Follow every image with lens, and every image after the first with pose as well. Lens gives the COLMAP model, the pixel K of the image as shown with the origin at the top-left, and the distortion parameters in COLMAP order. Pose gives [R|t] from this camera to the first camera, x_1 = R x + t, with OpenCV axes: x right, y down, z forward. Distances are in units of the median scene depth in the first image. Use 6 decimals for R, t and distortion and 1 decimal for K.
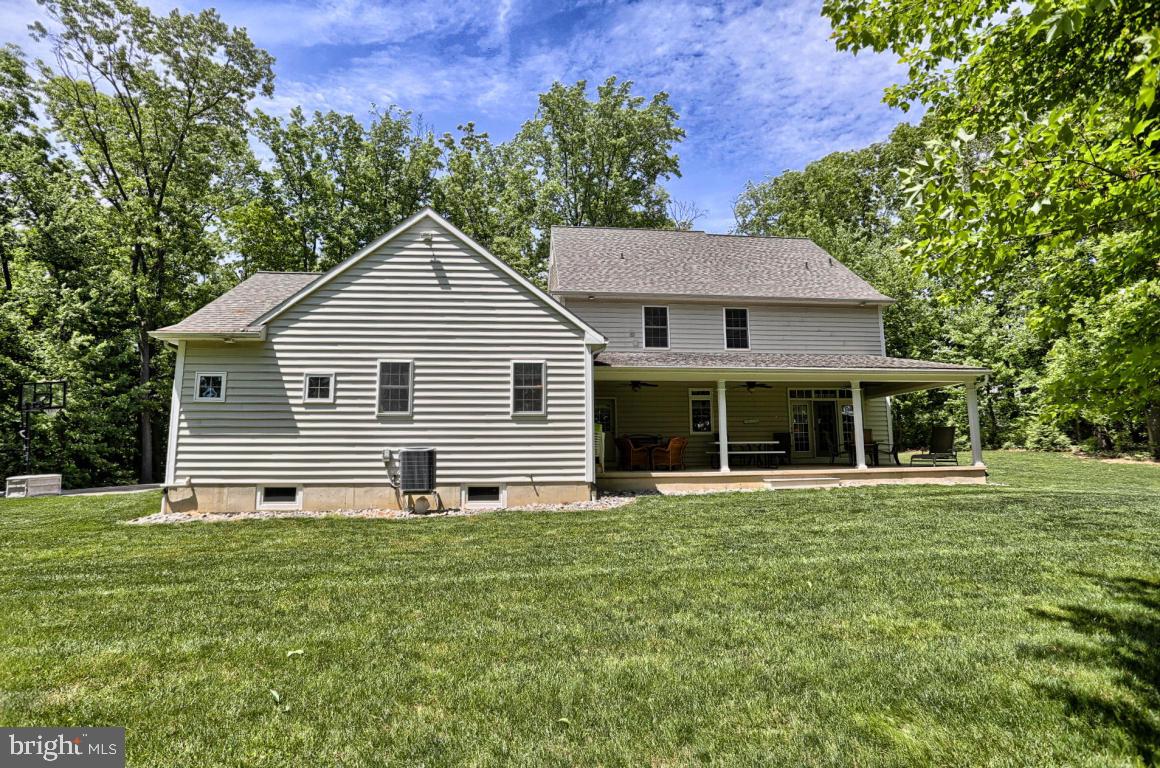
lens RADIAL K [[513.8, 0, 576.3], [0, 513.8, 373.5], [0, 0, 1]] dist [-0.002699, -0.000042]
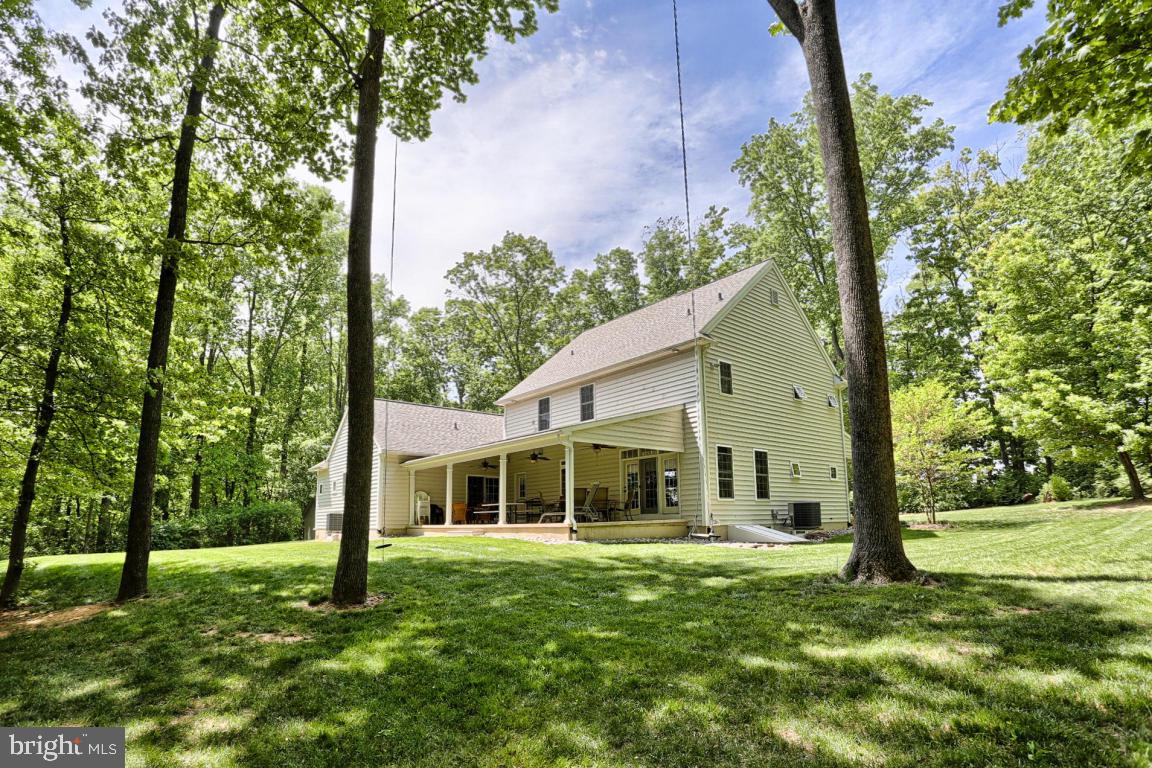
lens RADIAL K [[568.7, 0, 568.1], [0, 568.7, 406.6], [0, 0, 1]] dist [-0.058957, 0.026359]
pose [[0.570734, -0.170882, -0.803157, 2.146931], [0.129643, 0.984591, -0.117358, 0.104282], [0.810836, -0.037144, 0.584093, 0.384236]]
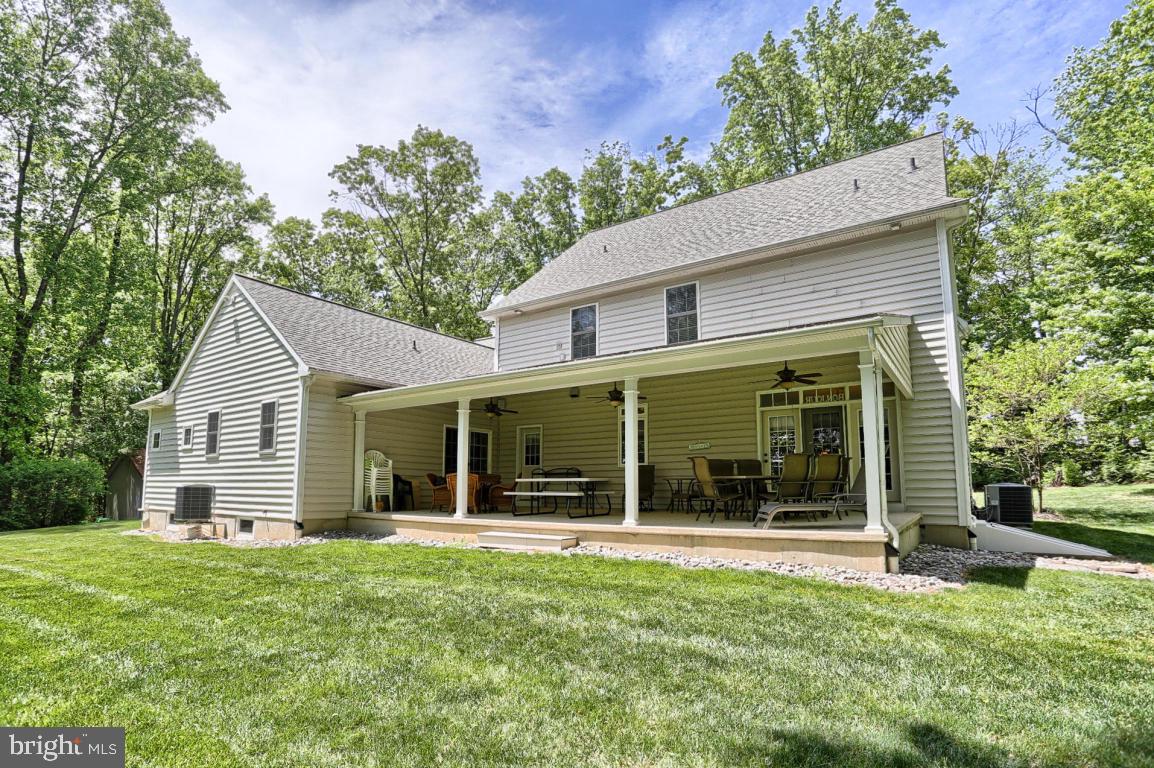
lens RADIAL K [[569.7, 0, 569.1], [0, 569.7, 406.7], [0, 0, 1]] dist [-0.058957, 0.026359]
pose [[0.769058, -0.087060, -0.633222, 1.104031], [0.086378, 0.995749, -0.031996, 0.078110], [0.633316, -0.030090, 0.773308, 0.520698]]
